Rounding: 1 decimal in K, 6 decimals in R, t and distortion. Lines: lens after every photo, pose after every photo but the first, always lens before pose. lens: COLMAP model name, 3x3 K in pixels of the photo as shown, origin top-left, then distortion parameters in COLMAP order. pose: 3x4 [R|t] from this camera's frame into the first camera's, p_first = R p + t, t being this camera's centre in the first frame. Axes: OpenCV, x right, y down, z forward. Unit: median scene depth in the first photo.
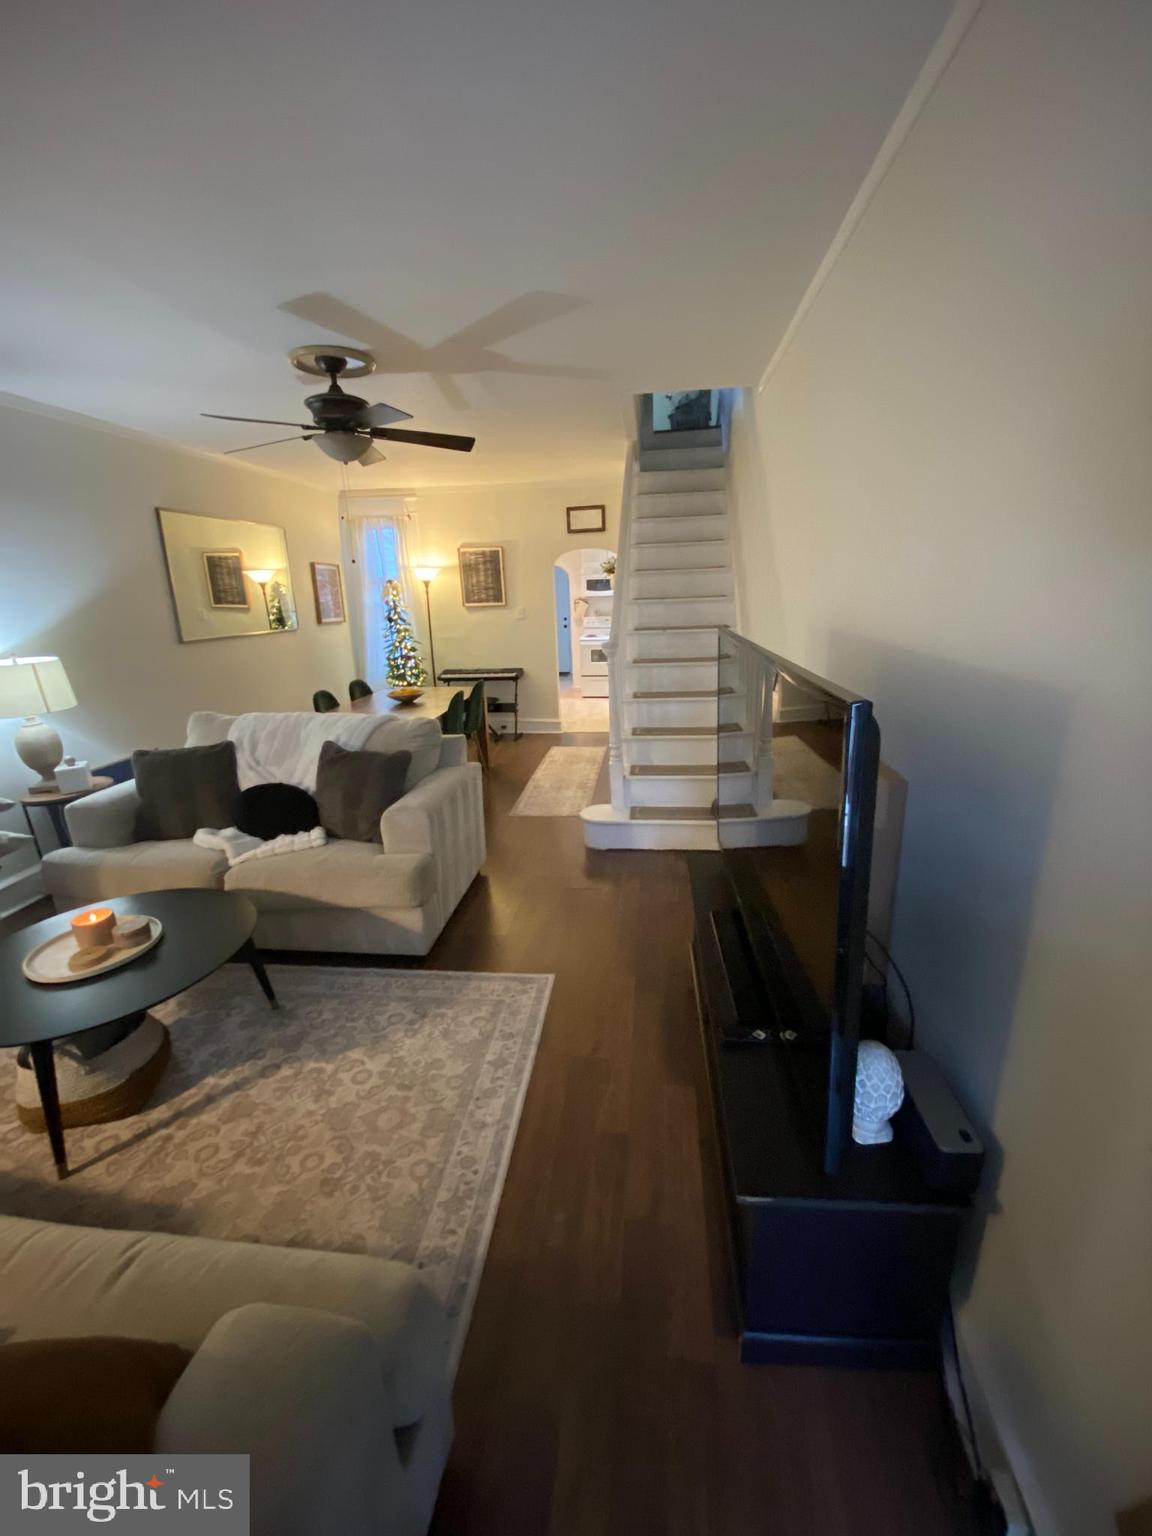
lens RADIAL K [[615.6, 0, 581.3], [0, 615.6, 767.6], [0, 0, 1]] dist [0.023753, -0.023933]
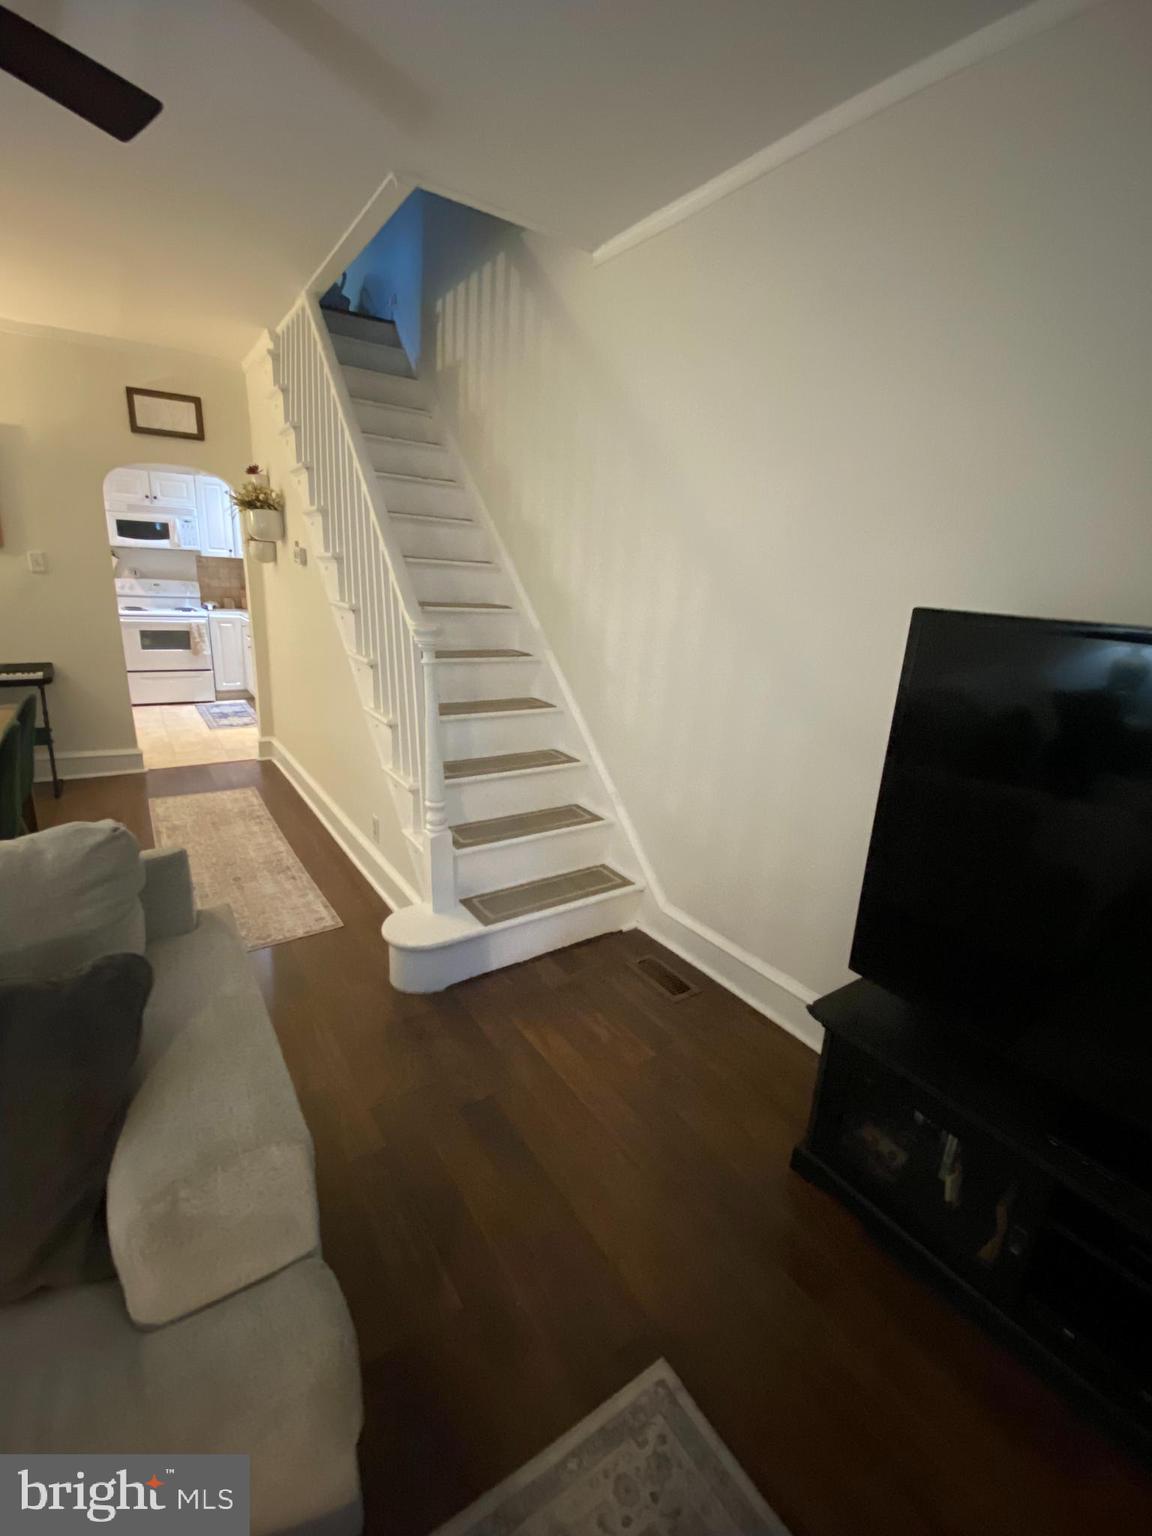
lens RADIAL K [[661.4, 0, 581.1], [0, 661.4, 763.6], [0, 0, 1]] dist [0.015602, -0.018148]
pose [[0.752471, -0.111376, 0.649140, -0.293725], [0.106869, 0.993184, 0.046524, -0.107776], [-0.649897, 0.034365, 0.759245, 0.535828]]
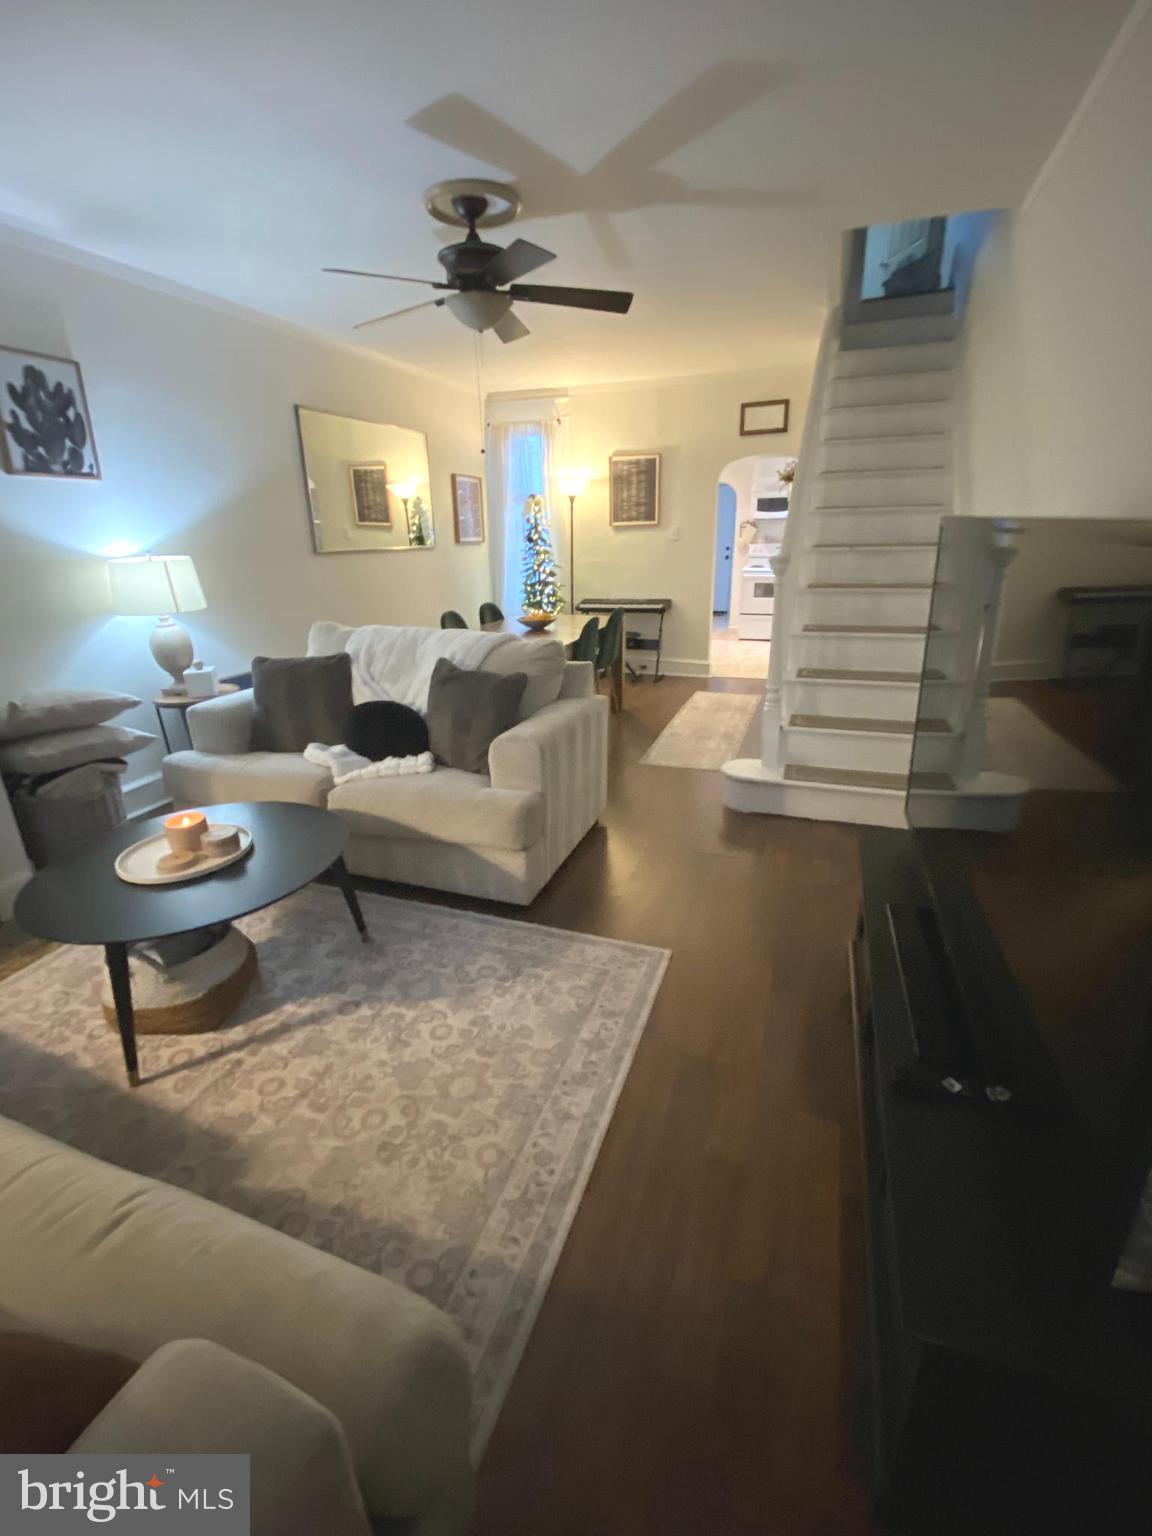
lens RADIAL K [[655.8, 0, 579.2], [0, 655.8, 769.2], [0, 0, 1]] dist [0.051807, -0.054194]
pose [[0.971973, 0.089653, -0.217328, 0.005195], [-0.073301, 0.993918, 0.082188, 0.023734], [0.223375, -0.063955, 0.972632, 0.100412]]
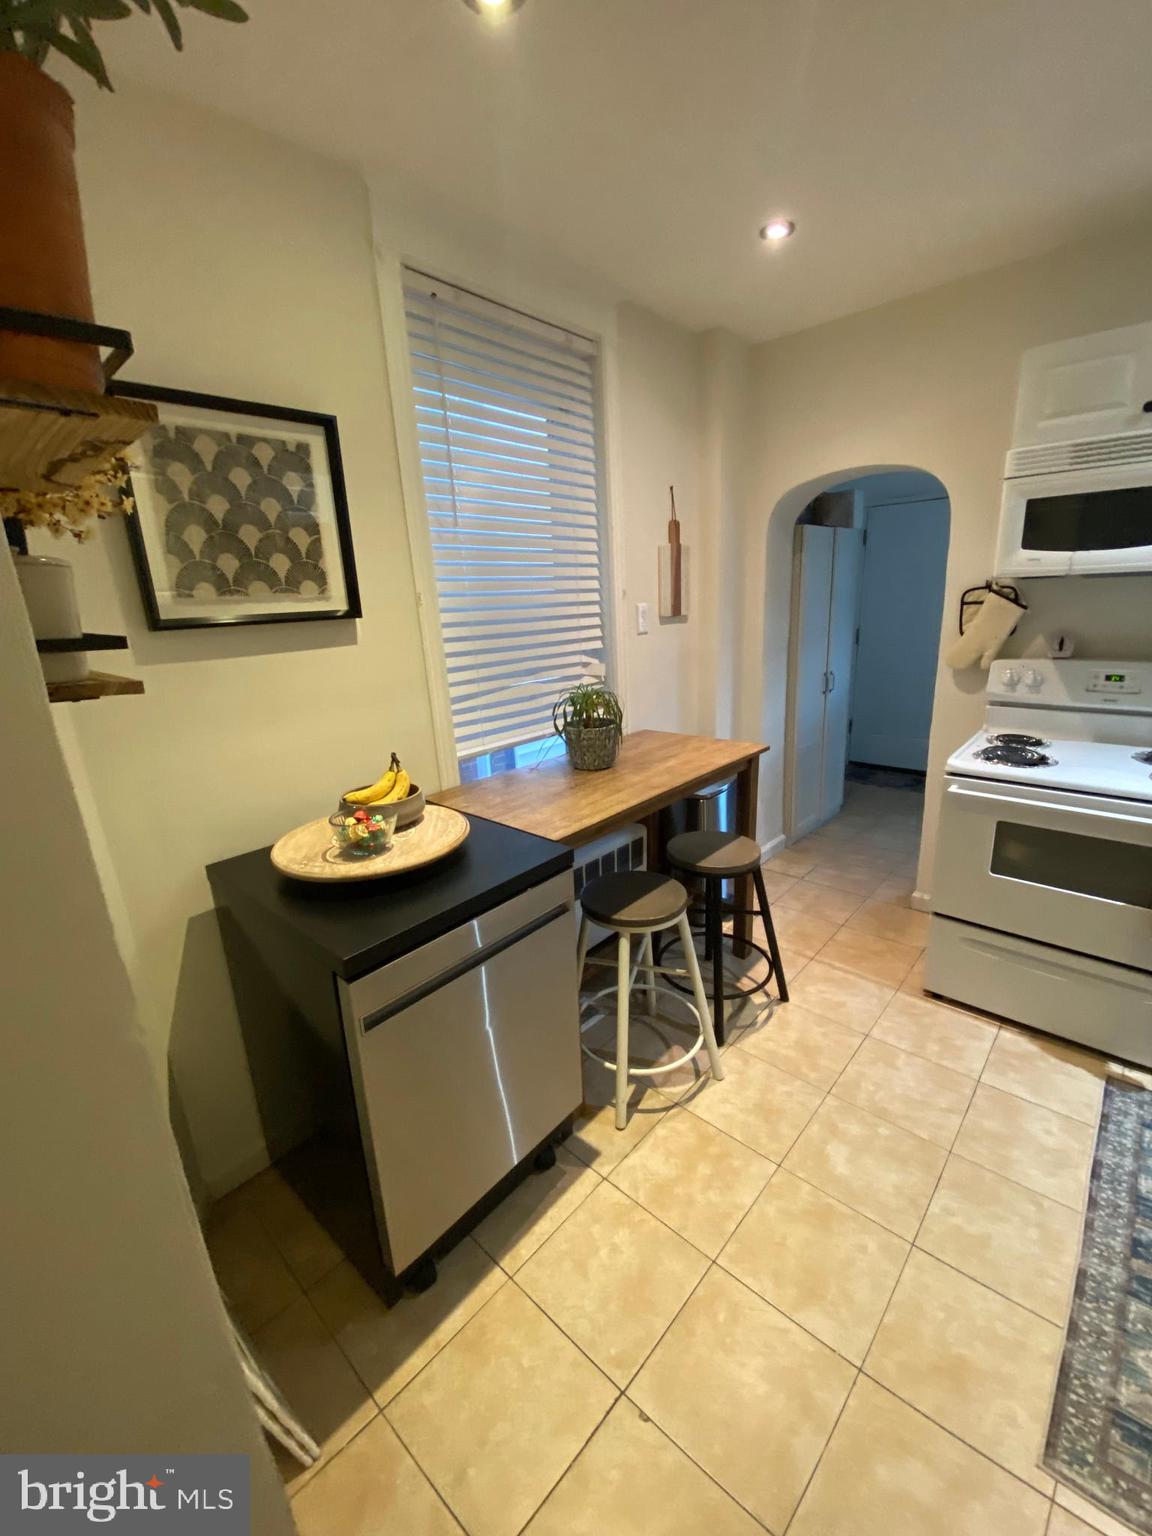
lens RADIAL K [[615.6, 0, 581.3], [0, 615.6, 767.6], [0, 0, 1]] dist [0.023753, -0.023933]
pose [[0.810993, 0.141737, -0.567628, 0.051098], [-0.134216, 0.989408, 0.055296, -0.584586], [0.569453, 0.031340, 0.821426, 2.125532]]
